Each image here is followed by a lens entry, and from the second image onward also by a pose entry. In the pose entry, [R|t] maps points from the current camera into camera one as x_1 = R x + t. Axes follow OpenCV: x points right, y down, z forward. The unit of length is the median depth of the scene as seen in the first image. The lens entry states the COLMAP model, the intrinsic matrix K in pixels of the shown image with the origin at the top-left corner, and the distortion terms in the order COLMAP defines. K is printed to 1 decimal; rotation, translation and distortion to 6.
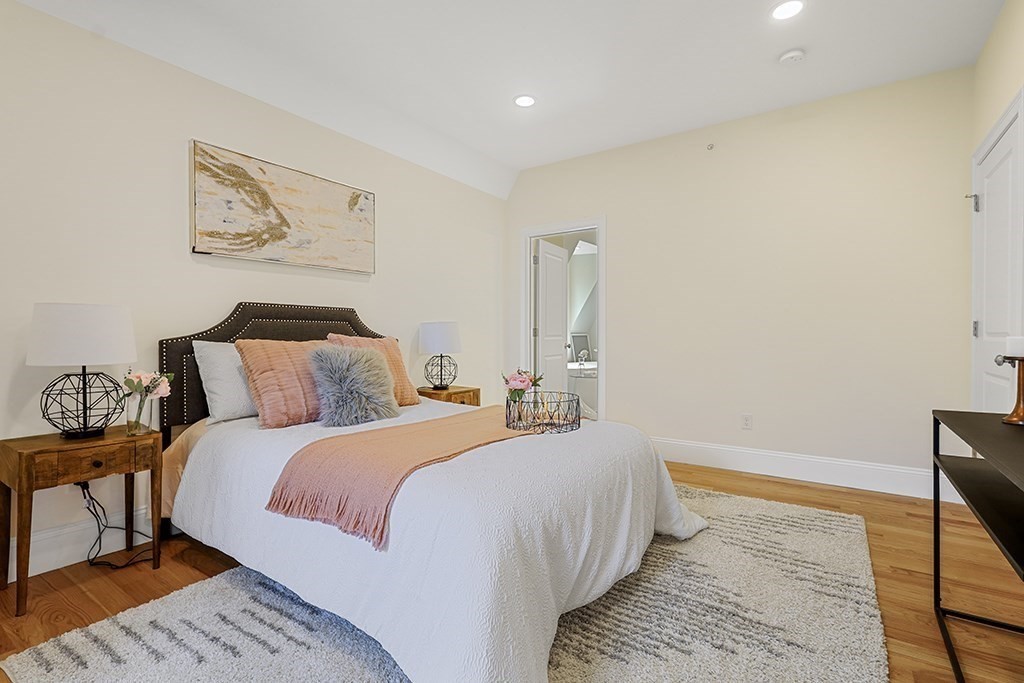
lens RADIAL K [[483.5, 0, 510.0], [0, 483.5, 339.9], [0, 0, 1]] dist [0.000032, -0.000033]
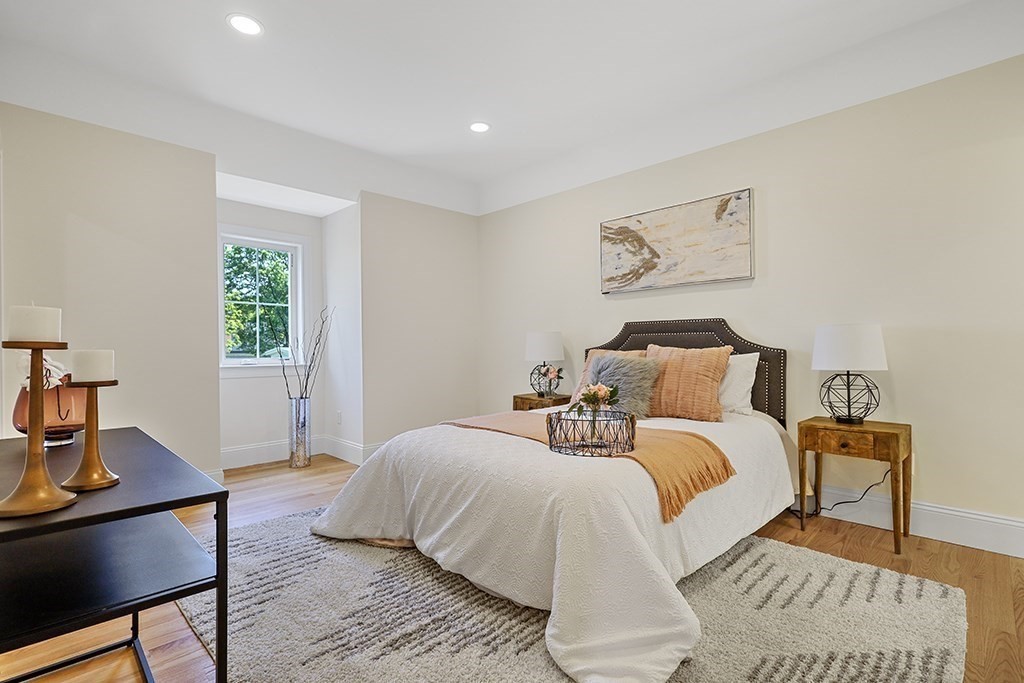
lens RADIAL K [[483.5, 0, 510.0], [0, 483.5, 339.9], [0, 0, 1]] dist [0.000032, -0.000033]
pose [[-0.179727, -0.021303, -0.983486, 0.843504], [-0.004532, 0.999773, -0.020827, 0.001612], [0.983706, 0.000714, -0.179783, 0.891010]]
